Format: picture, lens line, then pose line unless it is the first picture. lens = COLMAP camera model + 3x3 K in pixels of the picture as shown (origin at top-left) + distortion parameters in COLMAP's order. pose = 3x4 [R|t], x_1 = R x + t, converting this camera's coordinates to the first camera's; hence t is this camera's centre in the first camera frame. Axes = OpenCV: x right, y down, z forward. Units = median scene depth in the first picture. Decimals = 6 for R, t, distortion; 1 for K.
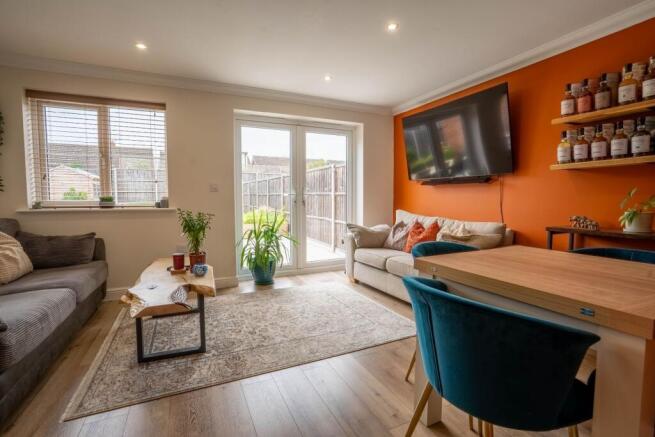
lens RADIAL K [[305.0, 0, 323.7], [0, 305.0, 217.9], [0, 0, 1]] dist [-0.021039, 0.000995]
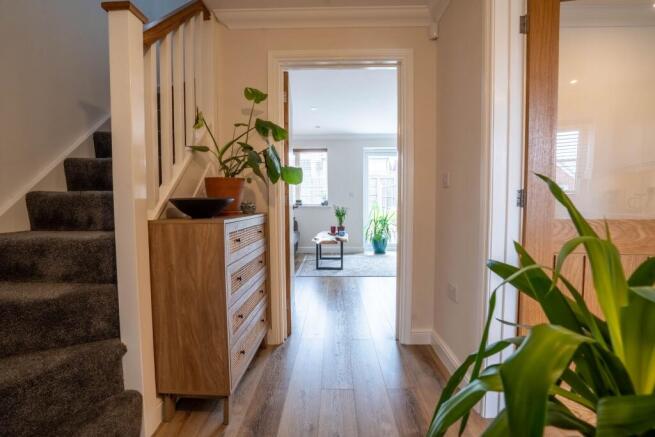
lens RADIAL K [[305.0, 0, 325.9], [0, 305.0, 220.9], [0, 0, 1]] dist [-0.021039, 0.000995]
pose [[0.897171, 0.025162, -0.440967, 0.293816], [-0.022897, 0.999683, 0.010458, 0.040616], [0.441090, 0.000715, 0.897462, -0.659607]]
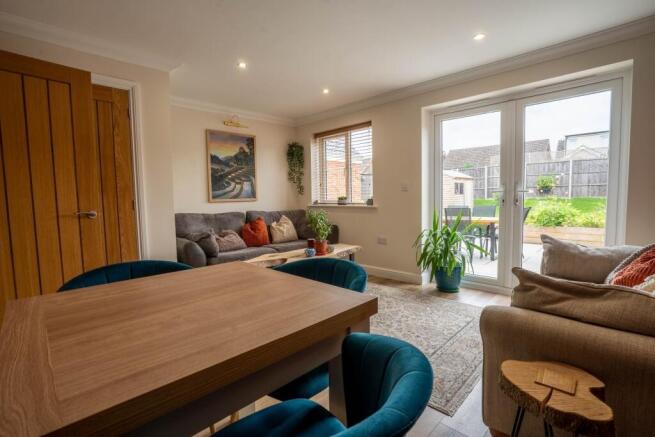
lens RADIAL K [[305.0, 0, 327.3], [0, 305.0, 222.1], [0, 0, 1]] dist [-0.021039, 0.000995]
pose [[0.369447, 0.076774, -0.926075, 0.582652], [-0.036028, 0.997015, 0.068282, -0.044110], [0.928553, 0.008138, 0.371110, 0.371395]]
